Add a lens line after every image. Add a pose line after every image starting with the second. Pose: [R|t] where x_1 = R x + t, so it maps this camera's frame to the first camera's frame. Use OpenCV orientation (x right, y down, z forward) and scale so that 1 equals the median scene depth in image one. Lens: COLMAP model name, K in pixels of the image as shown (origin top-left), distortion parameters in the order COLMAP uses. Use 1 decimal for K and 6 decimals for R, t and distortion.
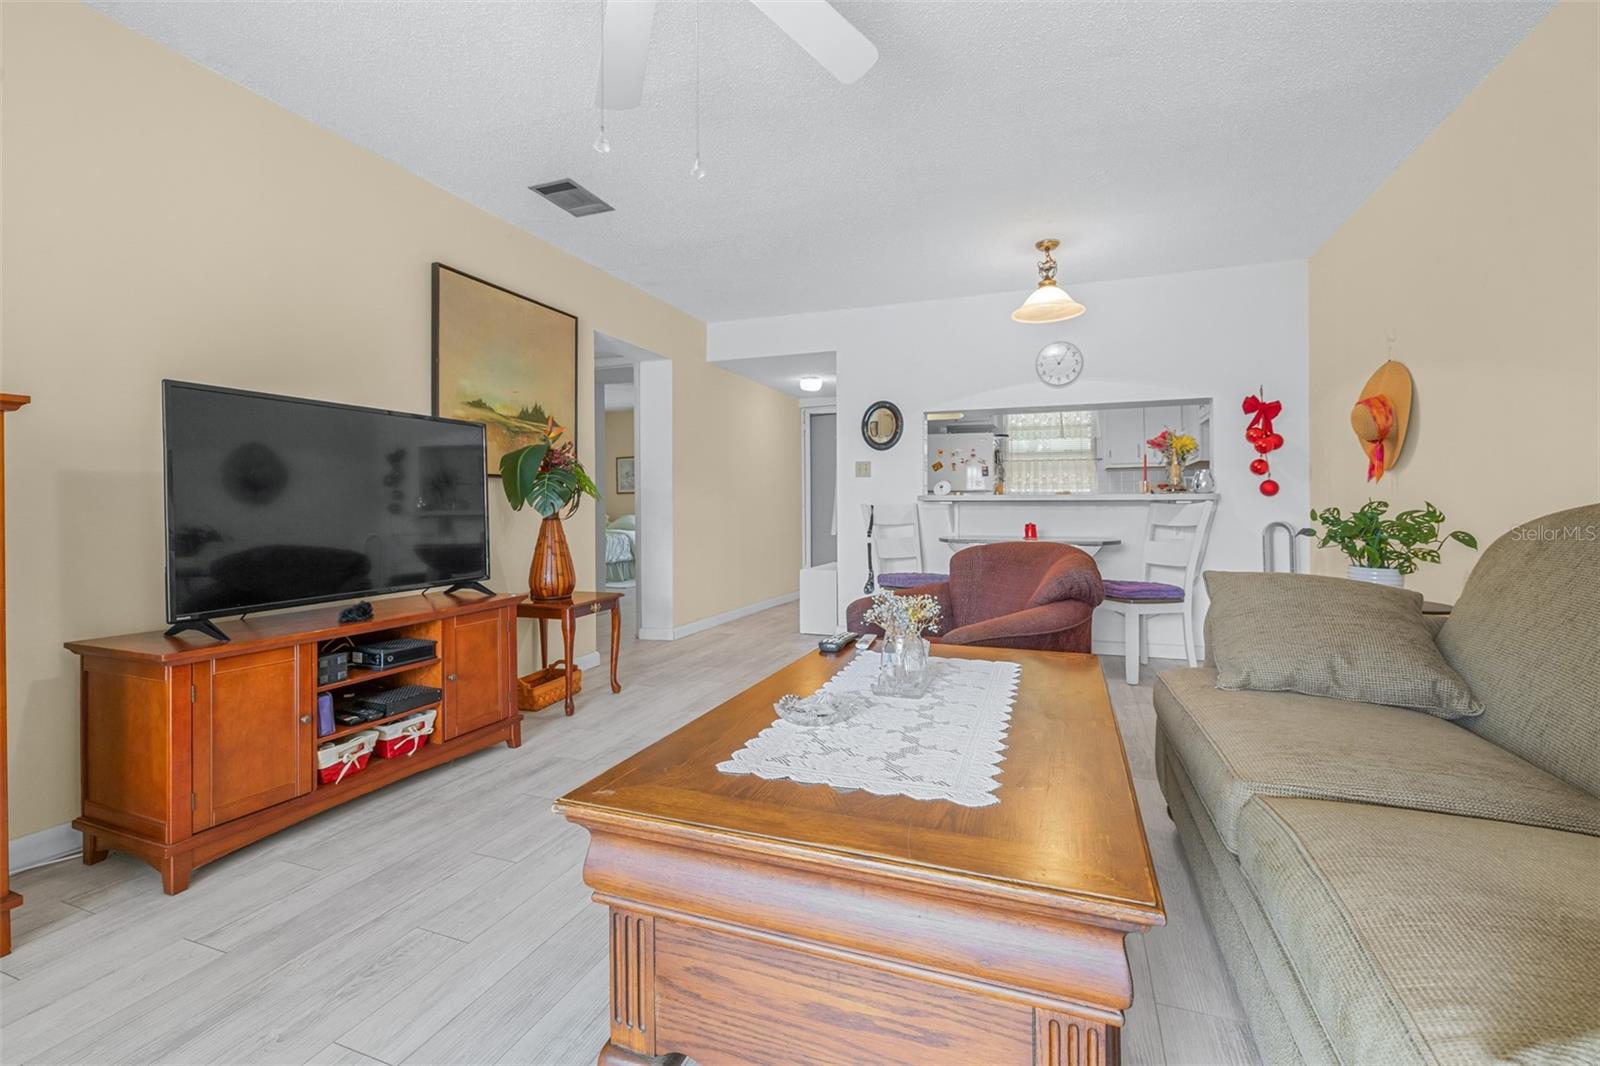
lens RADIAL K [[676.2, 0, 805.8], [0, 676.2, 507.1], [0, 0, 1]] dist [-0.000545, 0.000013]
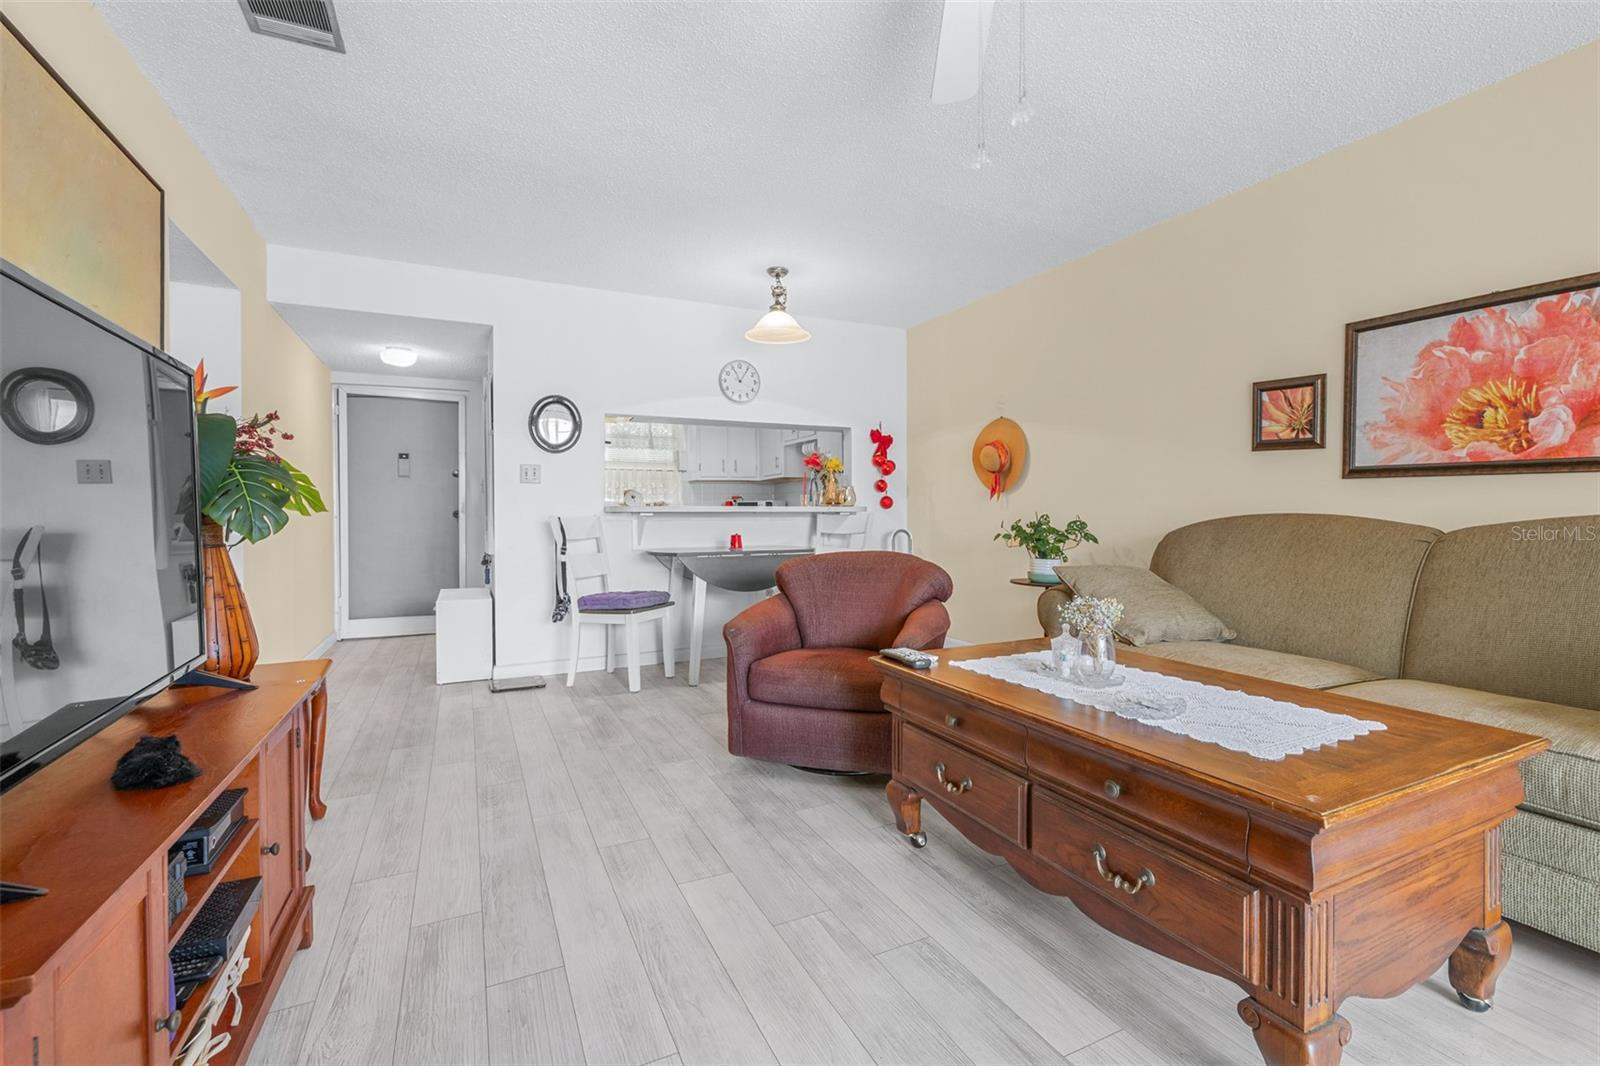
lens RADIAL K [[703.3, 0, 808.4], [0, 703.3, 519.1], [0, 0, 1]] dist [0.001854, 0.000332]
pose [[0.687774, -0.007100, 0.725890, -0.383456], [0.003385, 0.999973, 0.006573, -0.006170], [-0.725917, -0.002063, 0.687779, 0.190251]]
